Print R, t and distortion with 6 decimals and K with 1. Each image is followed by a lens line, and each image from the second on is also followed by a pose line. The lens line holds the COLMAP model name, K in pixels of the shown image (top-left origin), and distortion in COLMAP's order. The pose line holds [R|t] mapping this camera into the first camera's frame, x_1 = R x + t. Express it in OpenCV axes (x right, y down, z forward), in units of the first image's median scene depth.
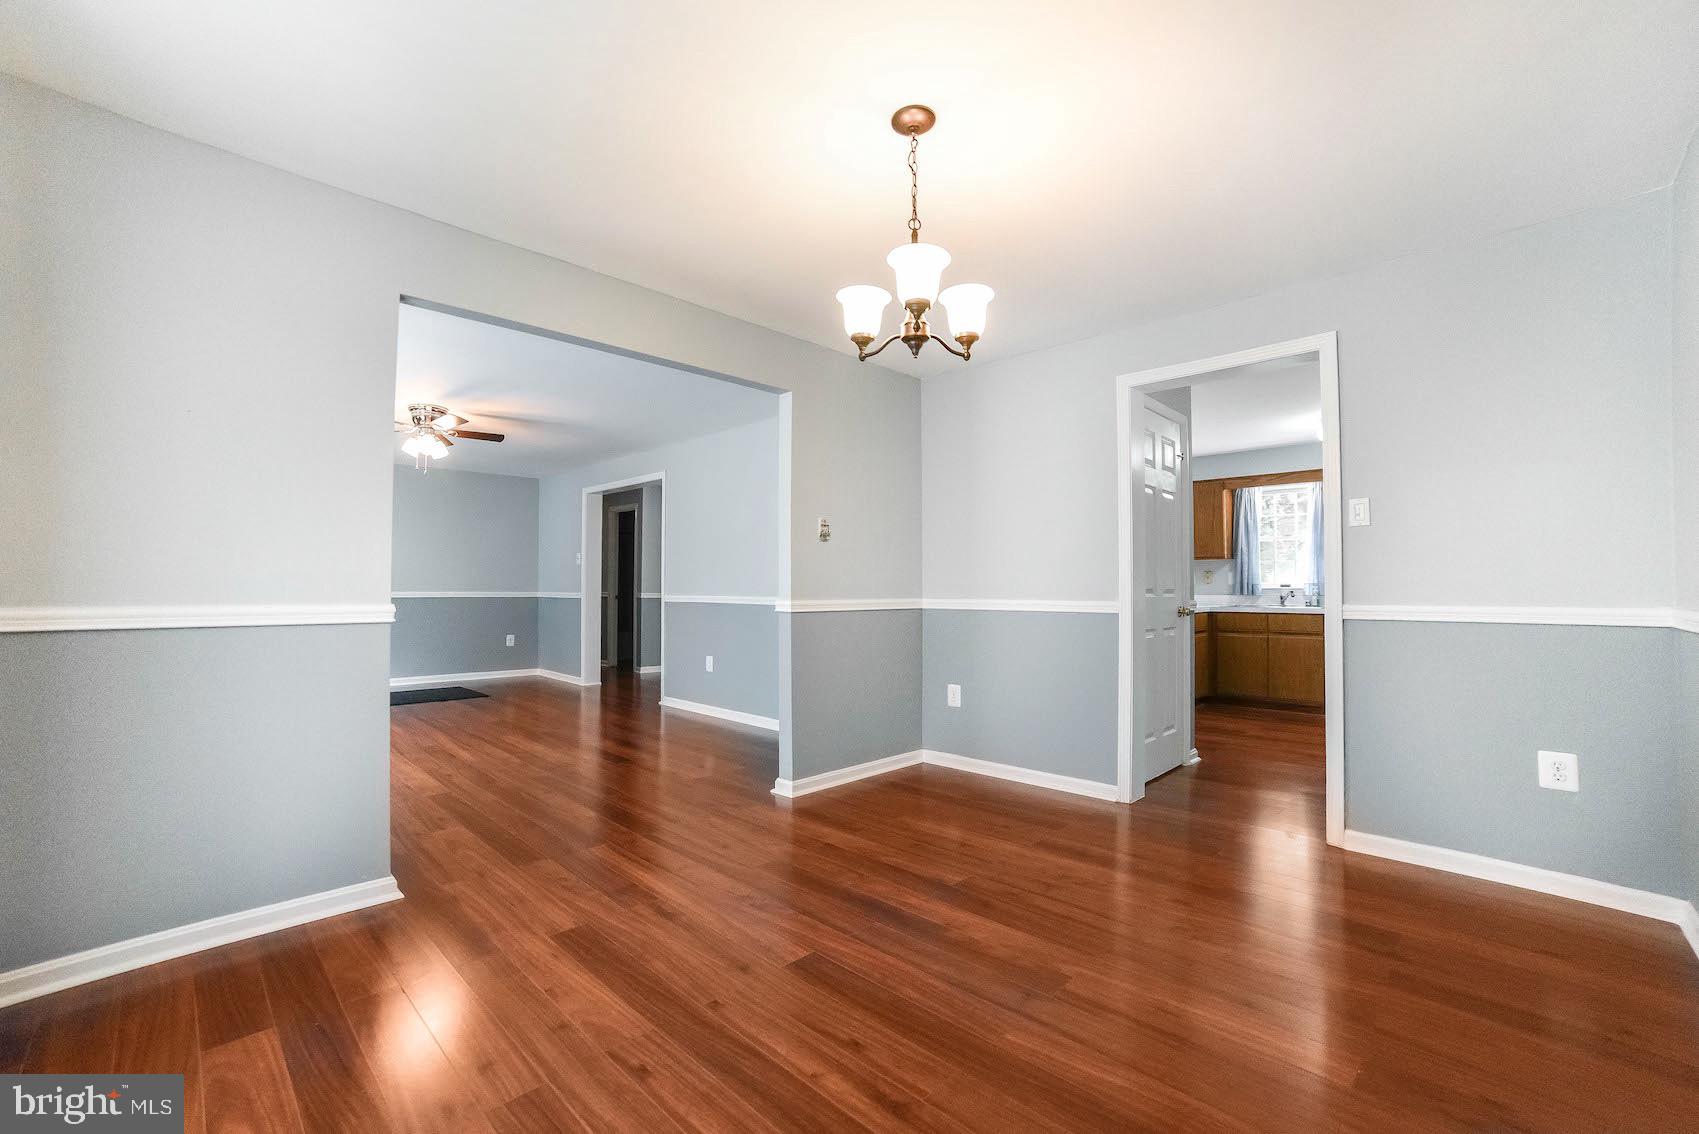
lens RADIAL K [[721.1, 0, 850.1], [0, 721.1, 572.3], [0, 0, 1]] dist [-0.001822, -0.000095]
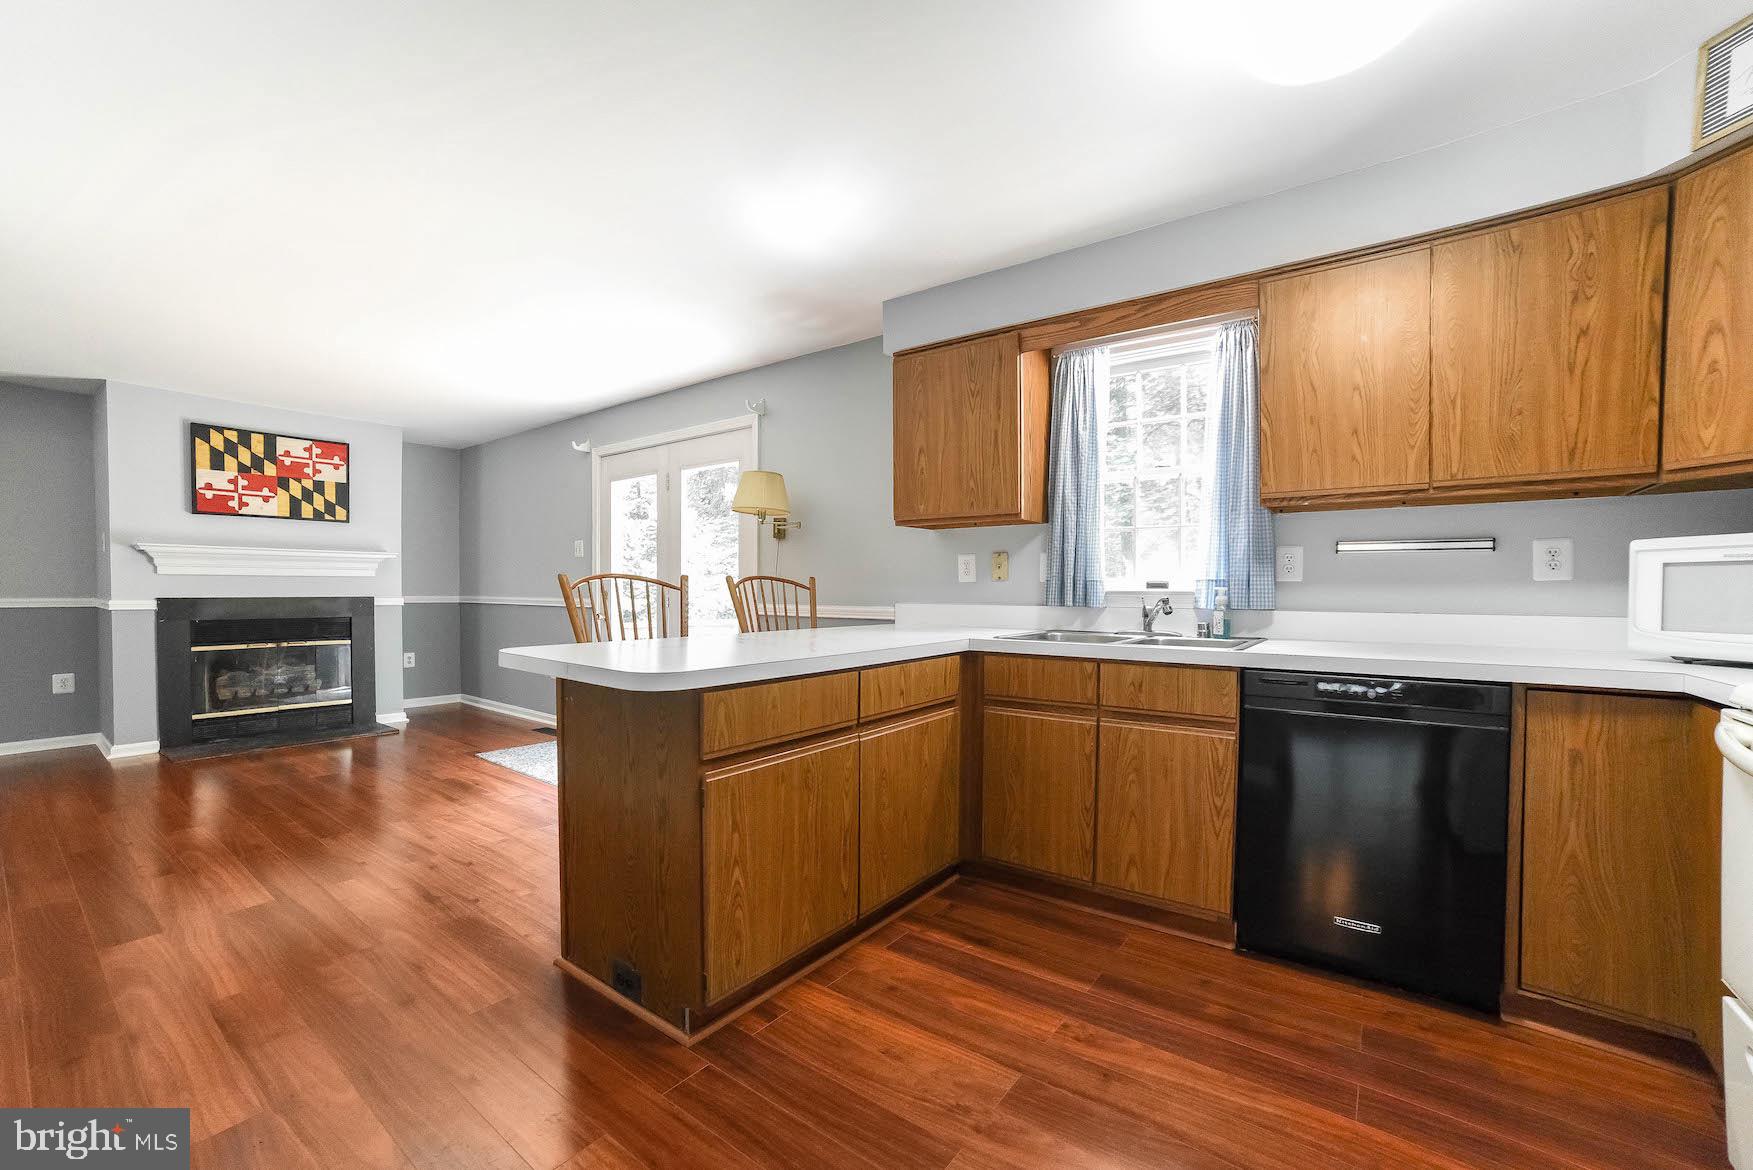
lens RADIAL K [[709.3, 0, 878.0], [0, 709.3, 600.6], [0, 0, 1]] dist [-0.074210, 0.038648]
pose [[0.993344, 0.002830, 0.115147, 0.388676], [-0.007473, 0.999175, 0.039907, 0.012136], [-0.114939, -0.040502, 0.992546, 0.600930]]
